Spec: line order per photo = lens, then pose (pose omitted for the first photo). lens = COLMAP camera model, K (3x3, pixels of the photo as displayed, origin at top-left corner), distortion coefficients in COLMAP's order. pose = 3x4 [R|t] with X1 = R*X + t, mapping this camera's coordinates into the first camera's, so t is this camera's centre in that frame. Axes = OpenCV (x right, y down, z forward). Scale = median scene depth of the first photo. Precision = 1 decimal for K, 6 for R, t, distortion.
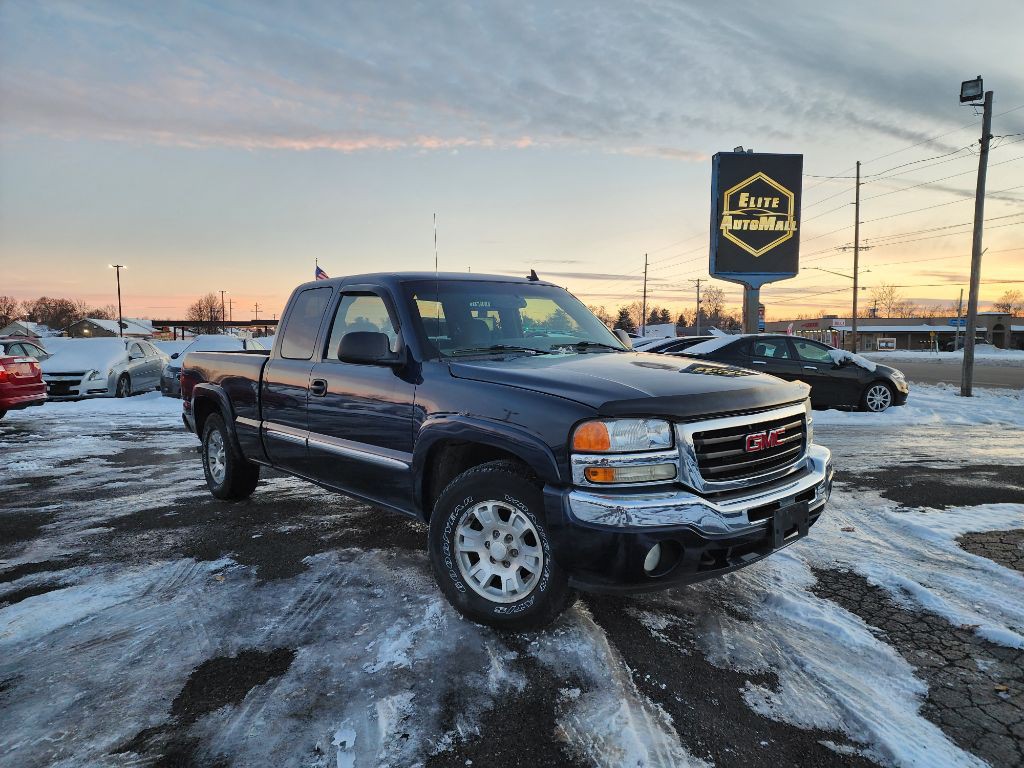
lens RADIAL K [[668.2, 0, 512.0], [0, 668.2, 384.0], [0, 0, 1]] dist [0.088375, -0.075544]
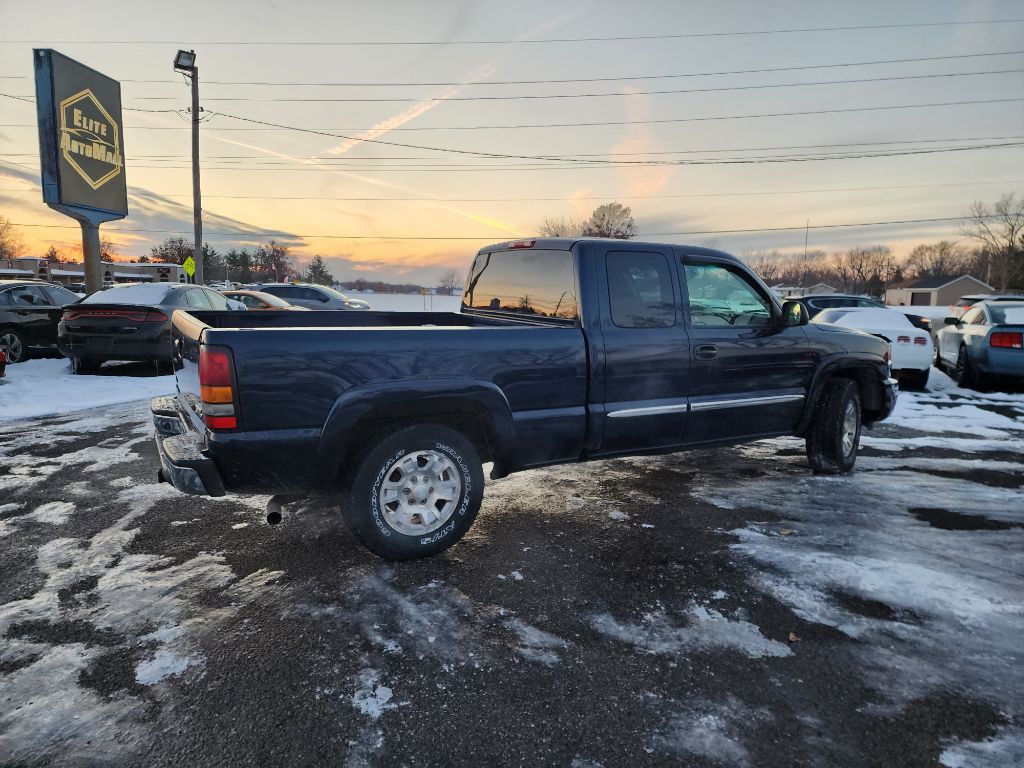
lens RADIAL K [[670.8, 0, 515.1], [0, 670.8, 368.8], [0, 0, 1]] dist [0.081919, -0.072944]
pose [[0.198318, -0.106035, 0.974385, -0.402937], [0.044316, 0.994084, 0.099159, -0.025642], [-0.979135, 0.023516, 0.201844, 0.312986]]
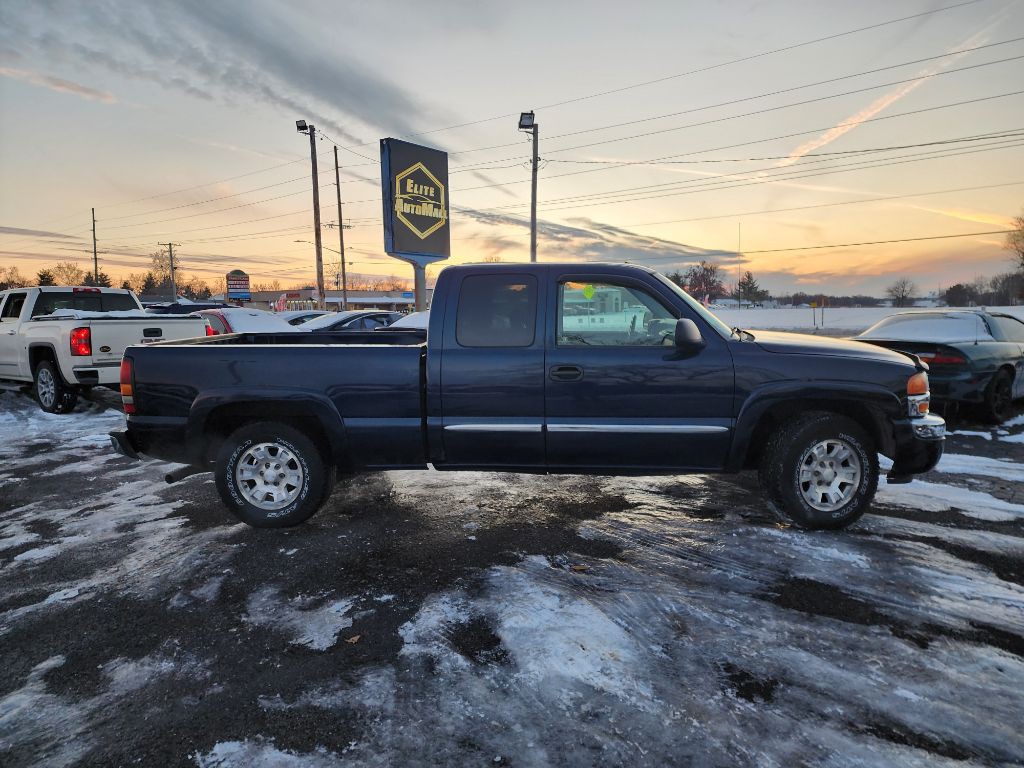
lens RADIAL K [[670.4, 0, 524.7], [0, 670.4, 370.4], [0, 0, 1]] dist [0.081093, -0.069412]
pose [[0.716206, -0.071042, 0.694263, -0.304010], [0.054153, 0.997463, 0.046203, -0.014581], [-0.695785, 0.004505, 0.718236, 0.088595]]
